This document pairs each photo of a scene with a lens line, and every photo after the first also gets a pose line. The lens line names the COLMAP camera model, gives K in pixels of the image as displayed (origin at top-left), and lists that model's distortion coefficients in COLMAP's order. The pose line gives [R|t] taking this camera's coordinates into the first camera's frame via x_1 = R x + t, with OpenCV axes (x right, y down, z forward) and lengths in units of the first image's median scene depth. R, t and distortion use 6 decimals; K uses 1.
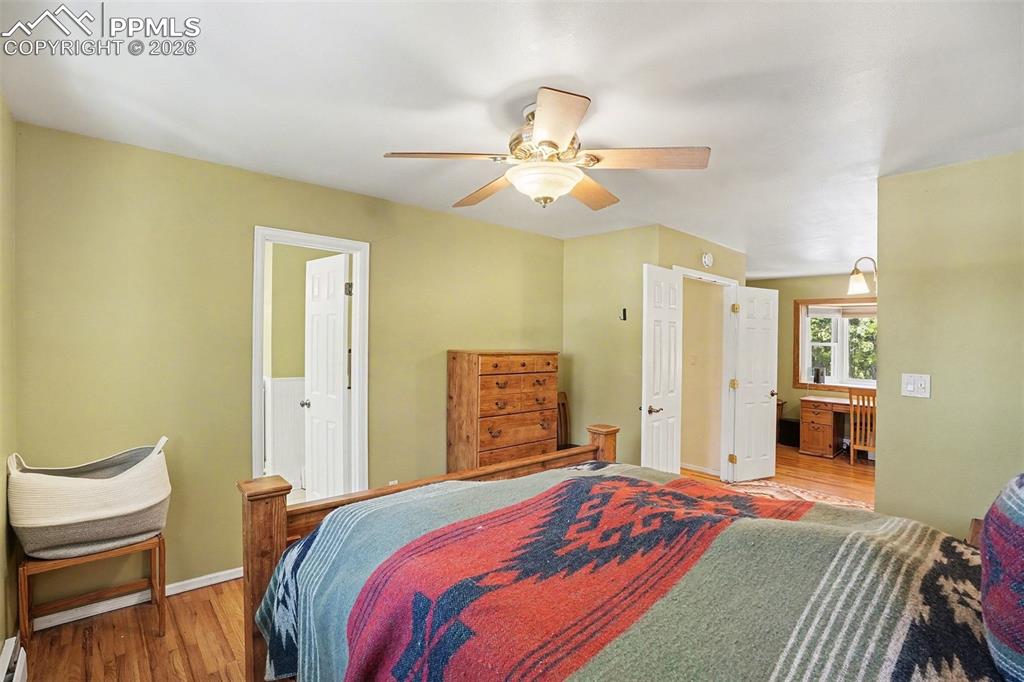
lens RADIAL K [[469.7, 0, 512.4], [0, 469.7, 335.7], [0, 0, 1]] dist [-0.030768, -0.000197]
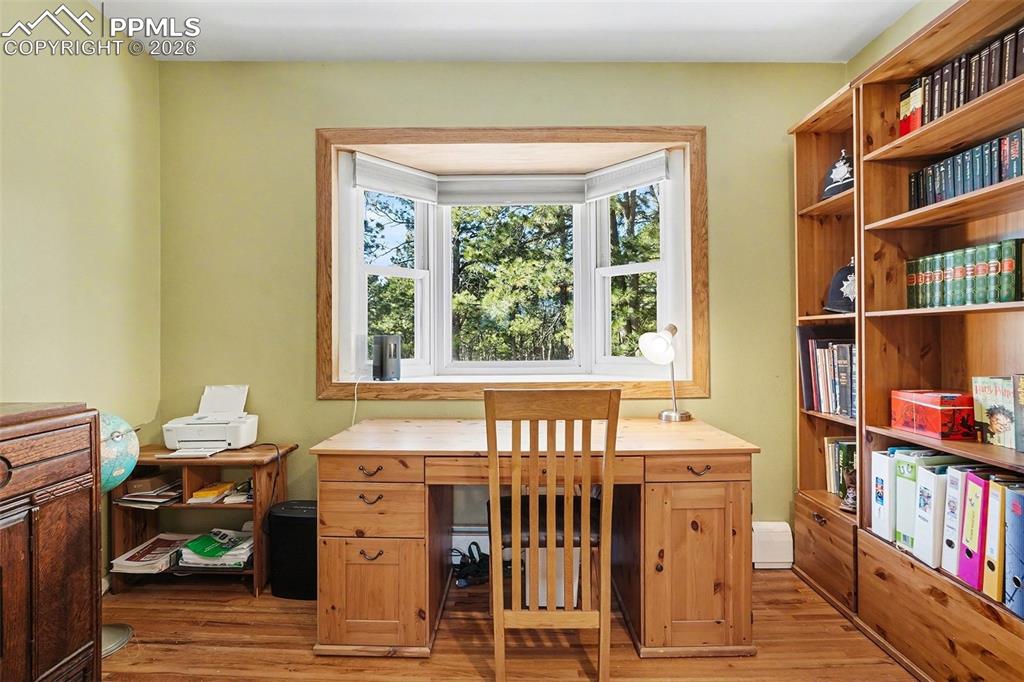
lens RADIAL K [[469.7, 0, 512.4], [0, 469.7, 335.7], [0, 0, 1]] dist [-0.030768, -0.000197]
pose [[0.681704, 0.003318, 0.731621, 0.499626], [0.014114, 0.999744, -0.017686, 0.081810], [-0.731492, 0.022382, 0.681483, 0.734311]]
